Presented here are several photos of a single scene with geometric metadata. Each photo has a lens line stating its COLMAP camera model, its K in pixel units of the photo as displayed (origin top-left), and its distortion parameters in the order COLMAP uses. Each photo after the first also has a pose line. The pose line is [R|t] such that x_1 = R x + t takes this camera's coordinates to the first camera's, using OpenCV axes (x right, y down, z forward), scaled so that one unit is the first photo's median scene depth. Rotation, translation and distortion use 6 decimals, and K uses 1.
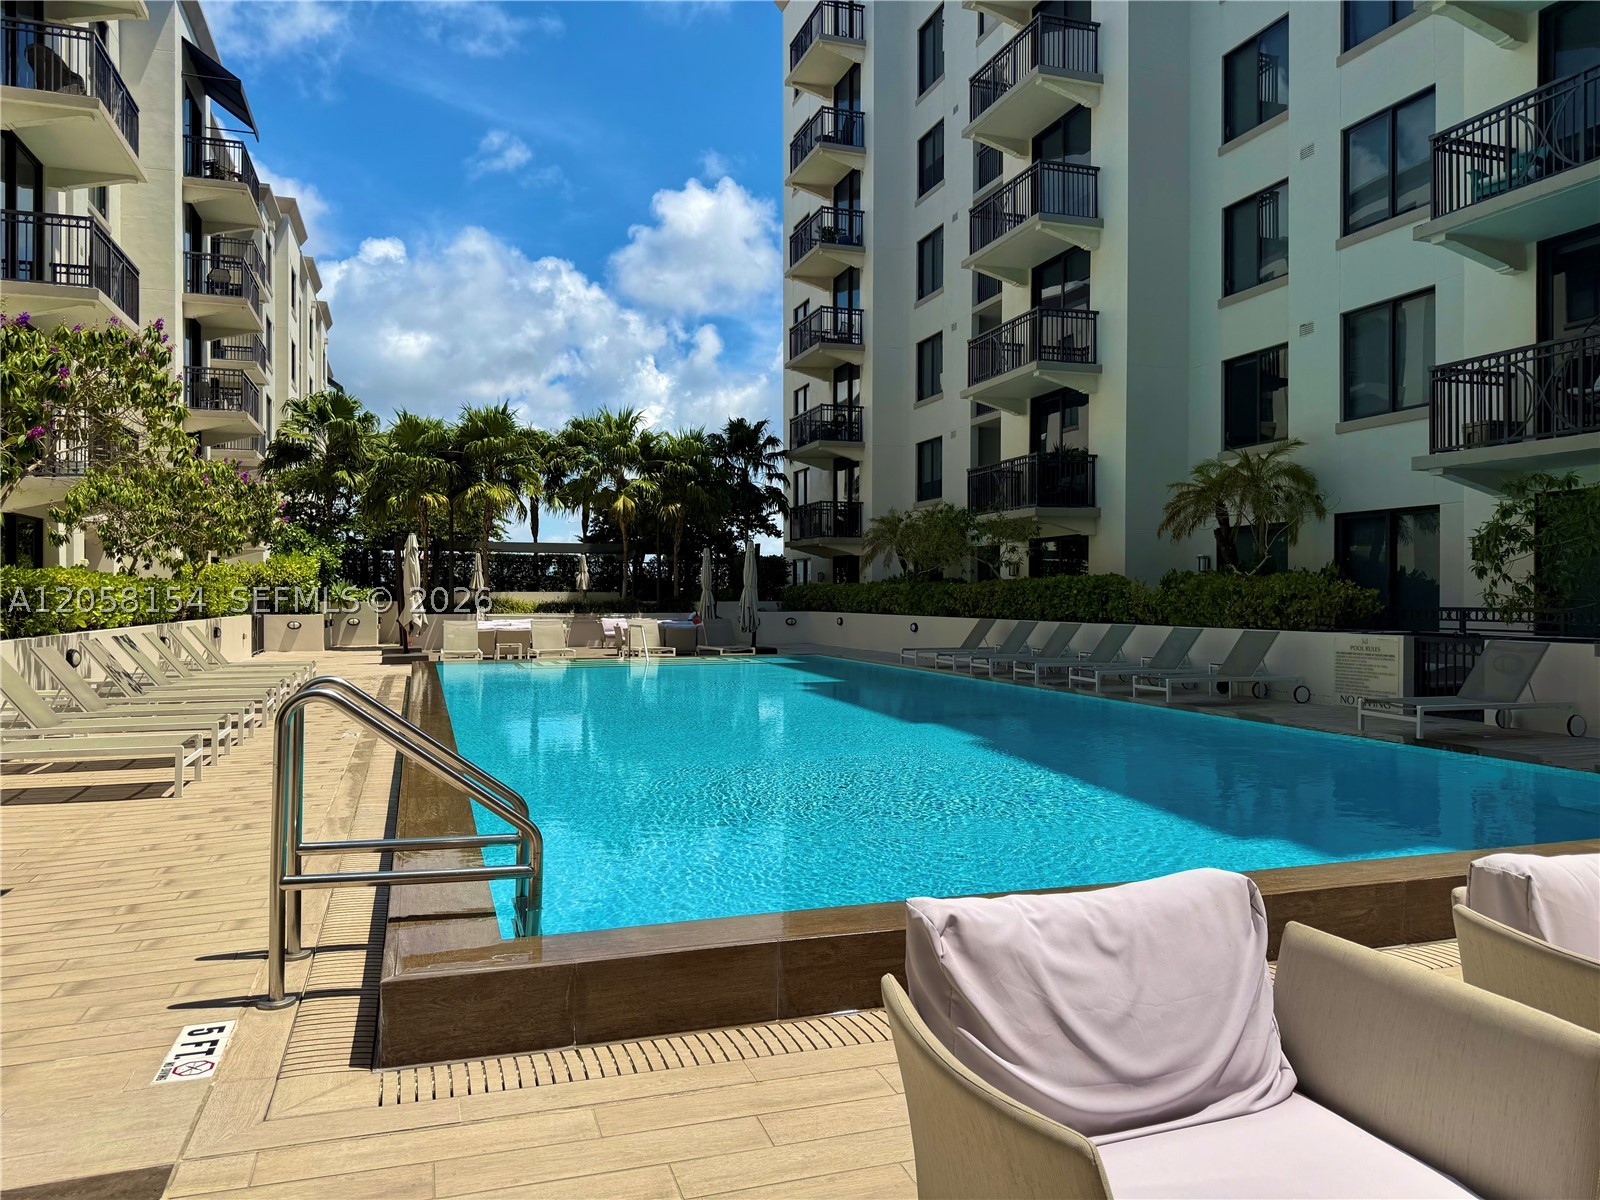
lens RADIAL K [[1113.6, 0, 803.5], [0, 1113.6, 606.1], [0, 0, 1]] dist [0.078530, -0.088000]
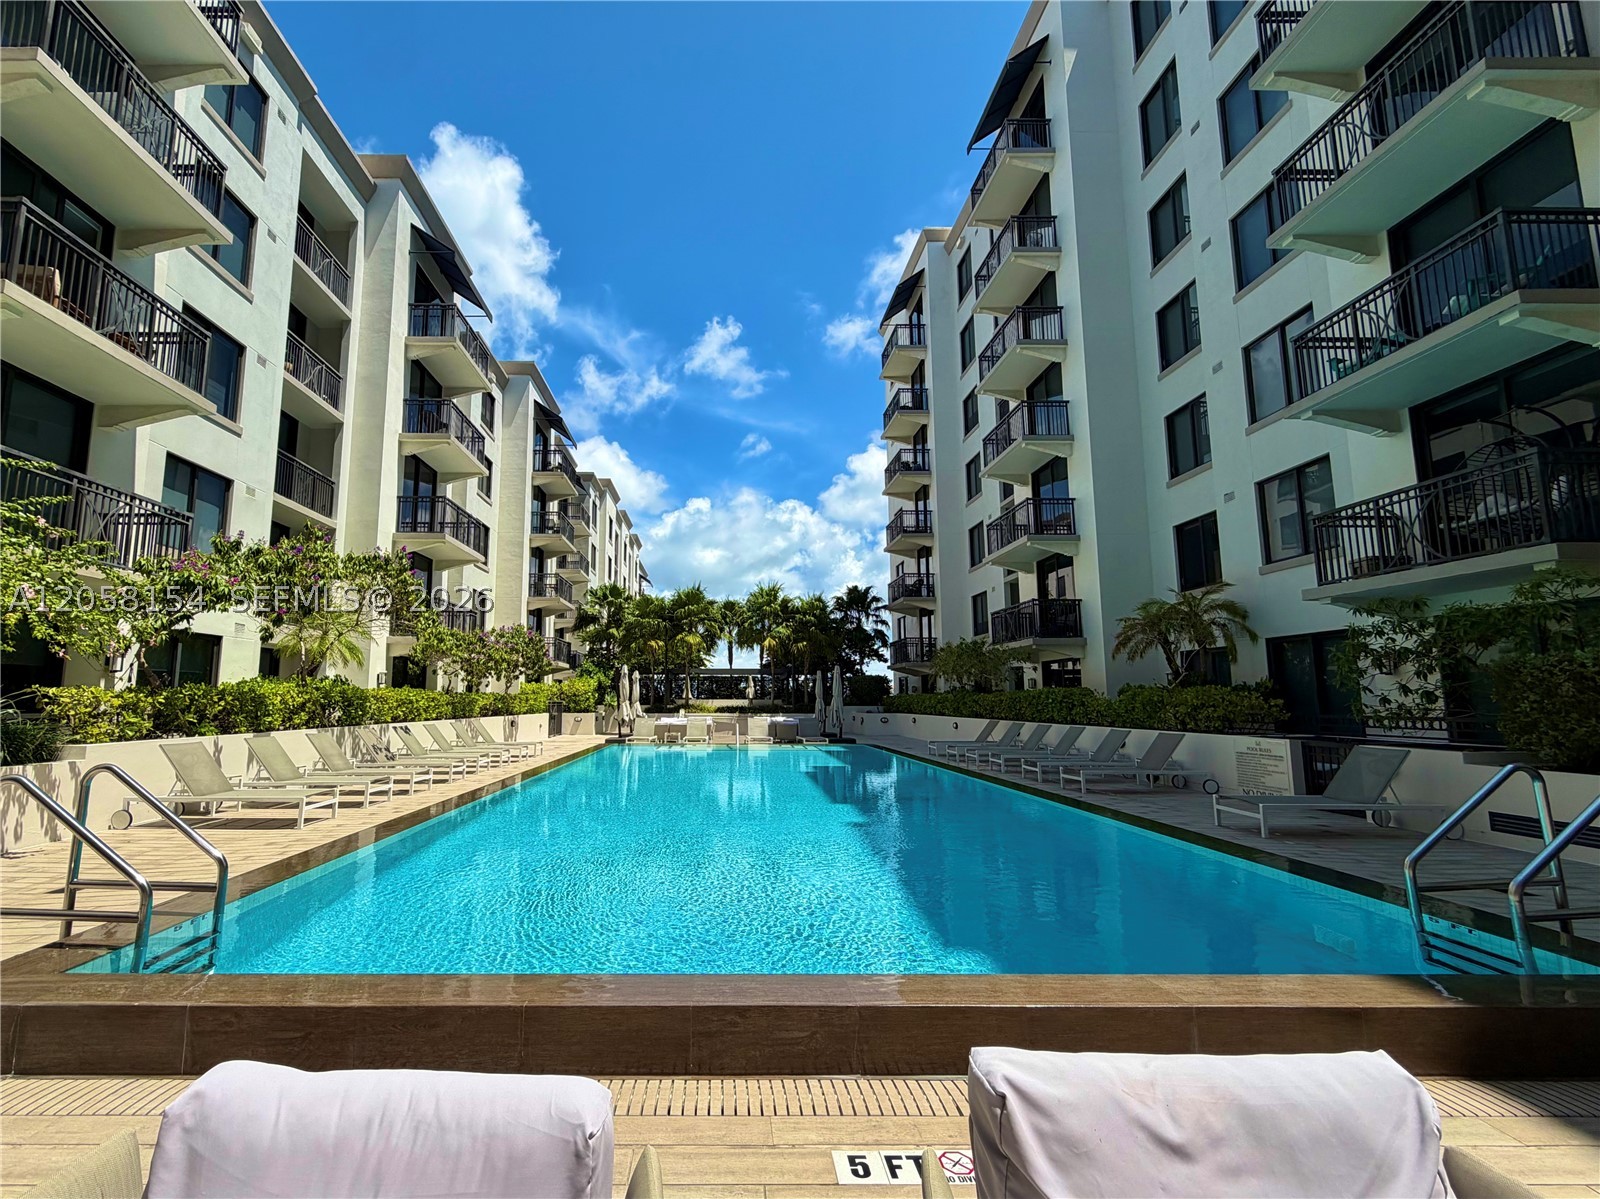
lens RADIAL K [[701.9, 0, 726.3], [0, 701.9, 614.6], [0, 0, 1]] dist [0.000834, -0.000514]
pose [[0.950366, -0.036453, -0.308991, 0.111524], [-0.004642, 0.991341, -0.131231, -0.002267], [0.311099, 0.126151, 0.941968, 0.062305]]
